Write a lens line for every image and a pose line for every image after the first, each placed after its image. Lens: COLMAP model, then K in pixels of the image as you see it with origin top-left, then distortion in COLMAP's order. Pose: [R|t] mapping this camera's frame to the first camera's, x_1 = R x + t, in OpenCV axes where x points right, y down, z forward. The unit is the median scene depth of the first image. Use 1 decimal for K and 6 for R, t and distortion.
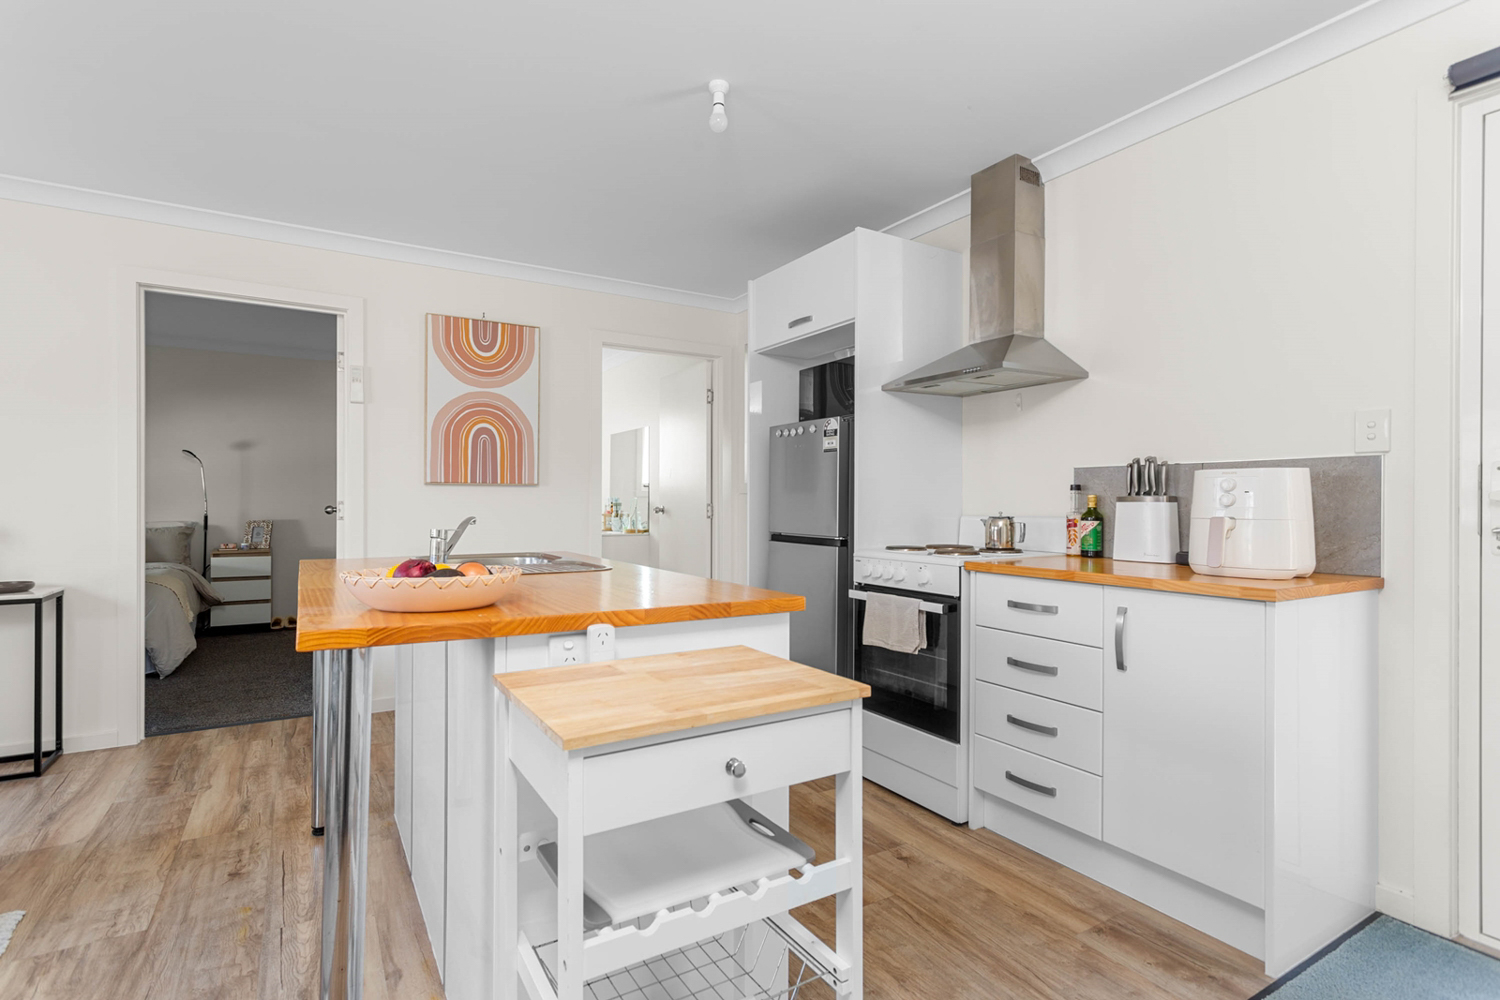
lens RADIAL K [[716.2, 0, 742.5], [0, 716.2, 502.1], [0, 0, 1]] dist [0.001426, 0.000420]
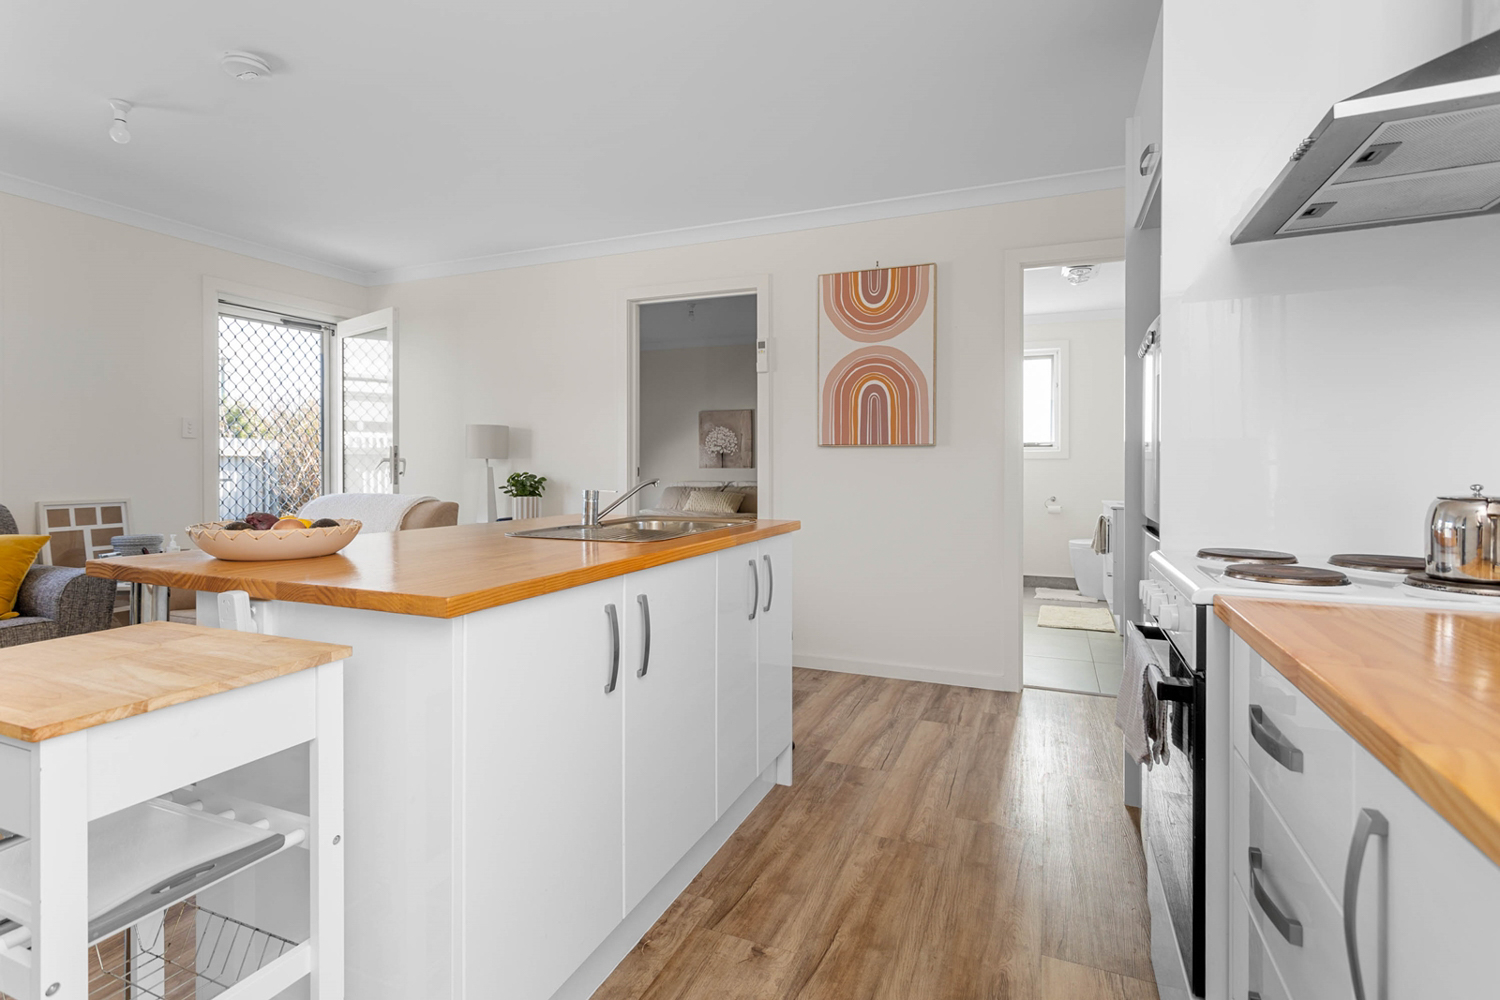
lens RADIAL K [[716.3, 0, 748.4], [0, 716.3, 481.1], [0, 0, 1]] dist [-0.035383, 0.000096]
pose [[0.588706, 0.016469, -0.808180, 0.300119], [-0.001486, 0.999813, 0.019291, 0.003377], [0.808346, -0.010156, 0.588620, 0.323820]]
